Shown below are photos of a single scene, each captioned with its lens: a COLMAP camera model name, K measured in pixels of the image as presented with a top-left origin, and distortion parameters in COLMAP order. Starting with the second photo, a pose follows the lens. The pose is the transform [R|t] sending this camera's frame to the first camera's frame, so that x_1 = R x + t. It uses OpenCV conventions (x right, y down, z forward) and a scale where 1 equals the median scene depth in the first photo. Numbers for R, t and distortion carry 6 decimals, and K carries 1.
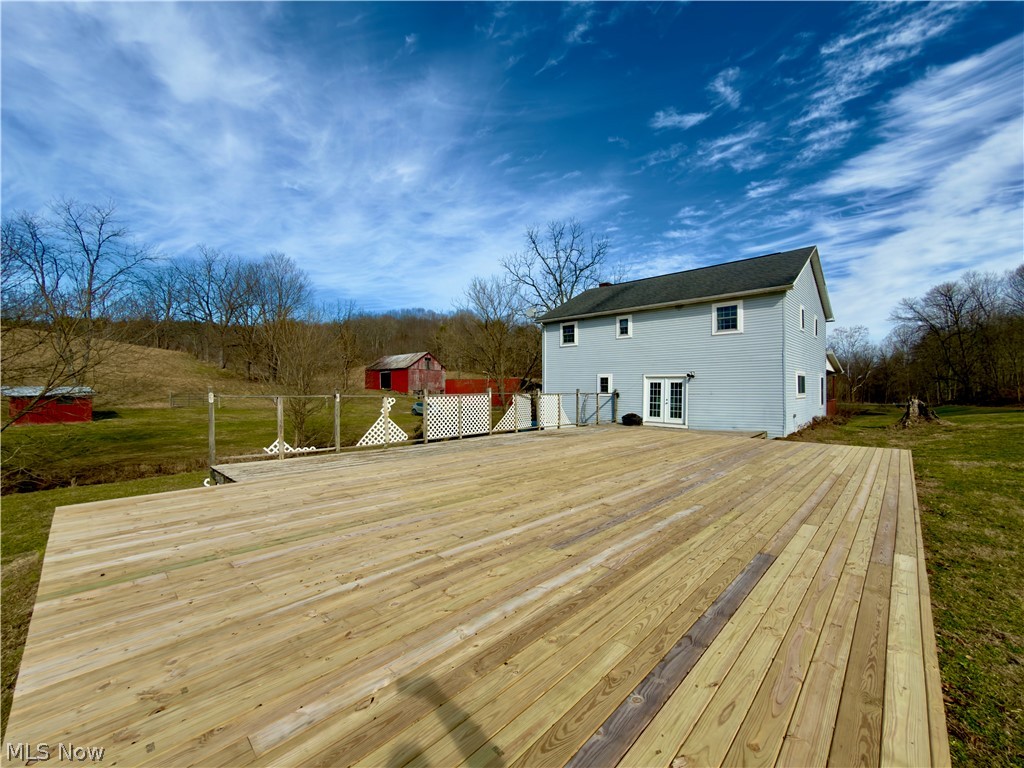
lens RADIAL K [[412.6, 0, 512.2], [0, 412.6, 386.7], [0, 0, 1]] dist [-0.000185, -0.000252]
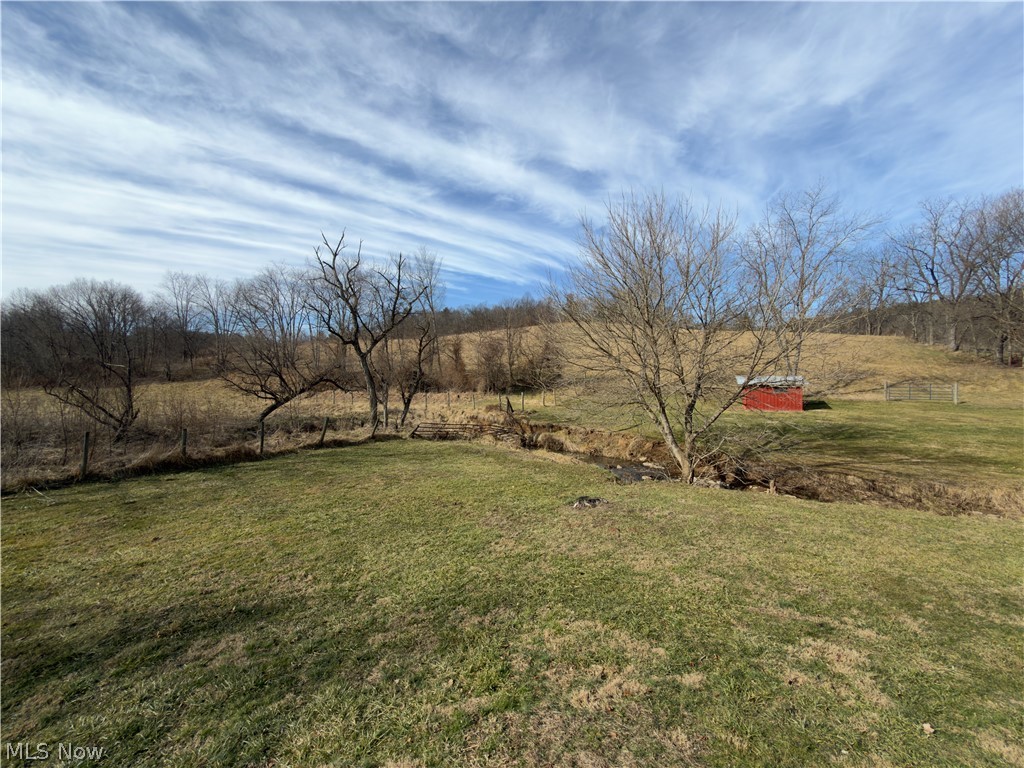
lens RADIAL K [[412.6, 0, 512.2], [0, 412.6, 386.7], [0, 0, 1]] dist [-0.000185, -0.000252]
pose [[0.147022, 0.012482, -0.989054, -0.131227], [0.010669, 0.999842, 0.014205, 0.004064], [0.989076, -0.012640, 0.146866, 0.150441]]
